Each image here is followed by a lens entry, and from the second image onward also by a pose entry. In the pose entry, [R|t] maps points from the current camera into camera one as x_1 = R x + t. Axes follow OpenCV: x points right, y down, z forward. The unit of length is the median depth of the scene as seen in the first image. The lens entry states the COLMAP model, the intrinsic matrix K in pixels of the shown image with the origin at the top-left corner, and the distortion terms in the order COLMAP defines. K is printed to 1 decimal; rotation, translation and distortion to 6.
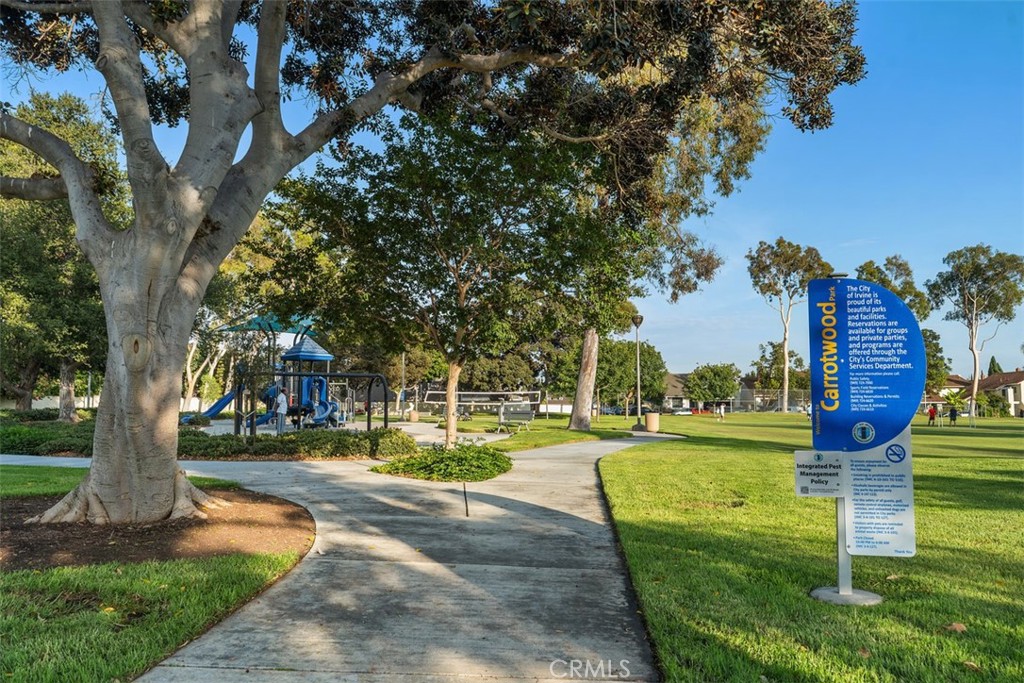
lens RADIAL K [[1217.9, 0, 511.8], [0, 1217.9, 366.3], [0, 0, 1]] dist [0.019165, -0.000914]
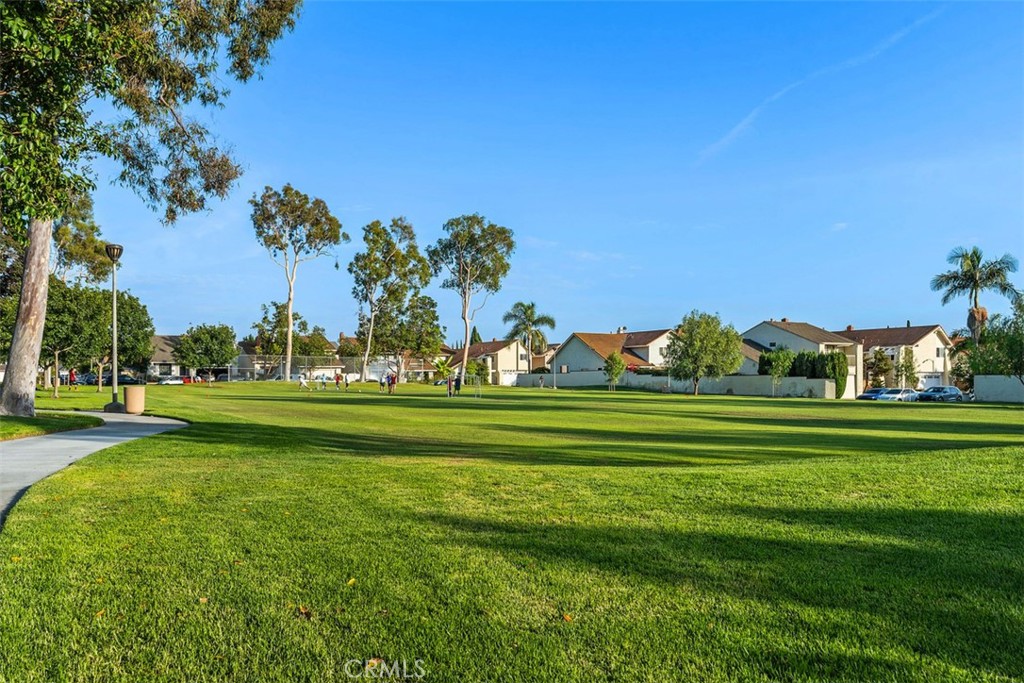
lens RADIAL K [[1217.9, 0, 511.8], [0, 1217.9, 366.3], [0, 0, 1]] dist [0.019165, -0.000914]
pose [[0.915221, 0.008751, 0.402857, 0.012906], [-0.019899, 0.999526, 0.023496, 0.002535], [-0.402460, -0.029520, 0.914961, 0.112393]]
